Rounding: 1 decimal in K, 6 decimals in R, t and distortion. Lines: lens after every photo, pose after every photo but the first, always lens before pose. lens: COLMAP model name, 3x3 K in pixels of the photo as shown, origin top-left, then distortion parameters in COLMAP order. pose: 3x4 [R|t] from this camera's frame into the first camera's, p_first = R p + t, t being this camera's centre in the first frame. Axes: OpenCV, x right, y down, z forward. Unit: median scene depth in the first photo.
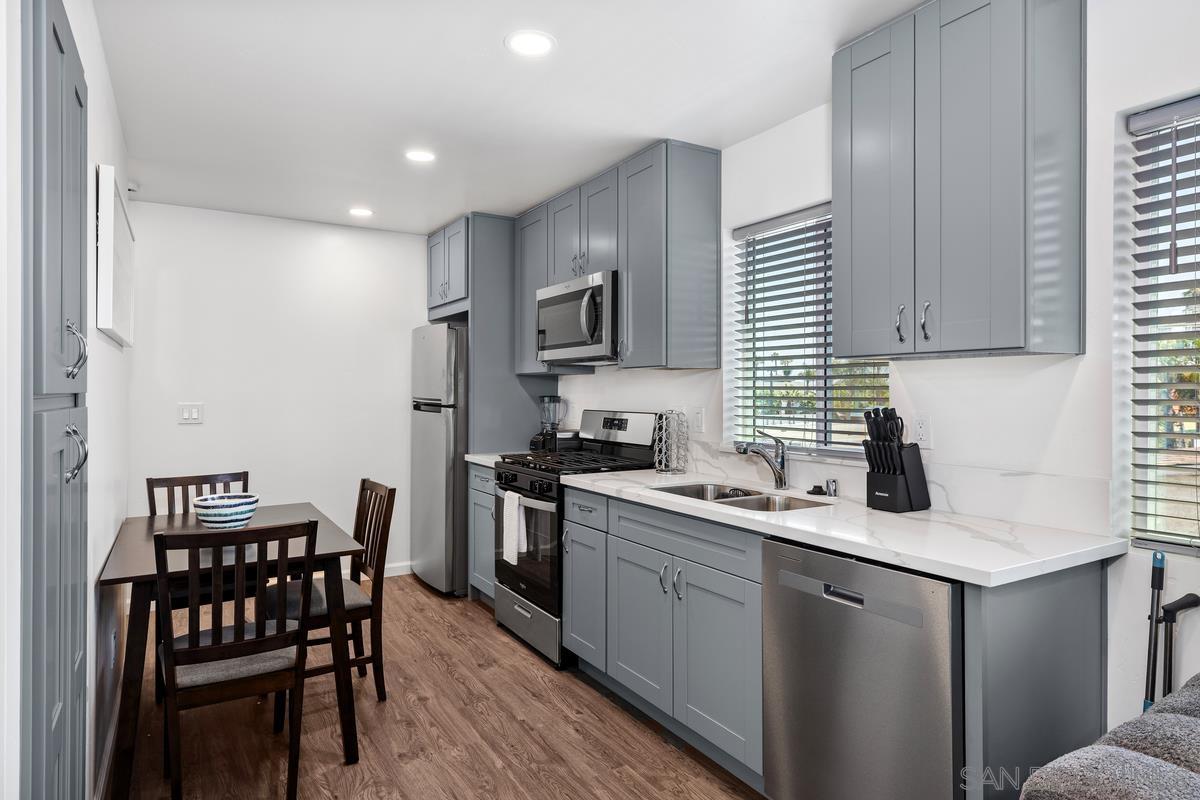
lens RADIAL K [[672.0, 0, 600.0], [0, 672.0, 400.0], [0, 0, 1]] dist [0.002212, -0.000242]
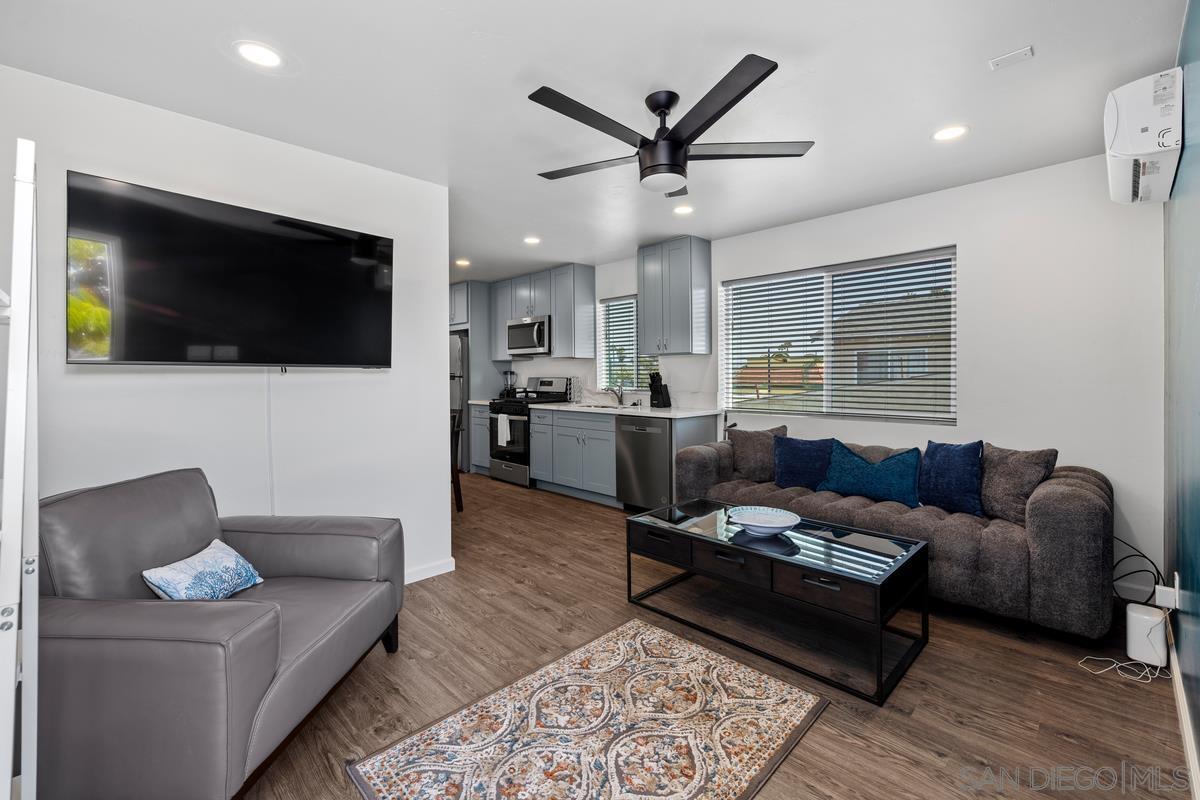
lens RADIAL K [[520.2, 0, 598.3], [0, 520.2, 375.9], [0, 0, 1]] dist [0.000289, 0.000025]
pose [[0.973974, -0.006283, 0.226572, -0.221396], [0.008645, 0.999918, -0.009436, 0.032846], [-0.226494, 0.011149, 0.973949, -0.768278]]
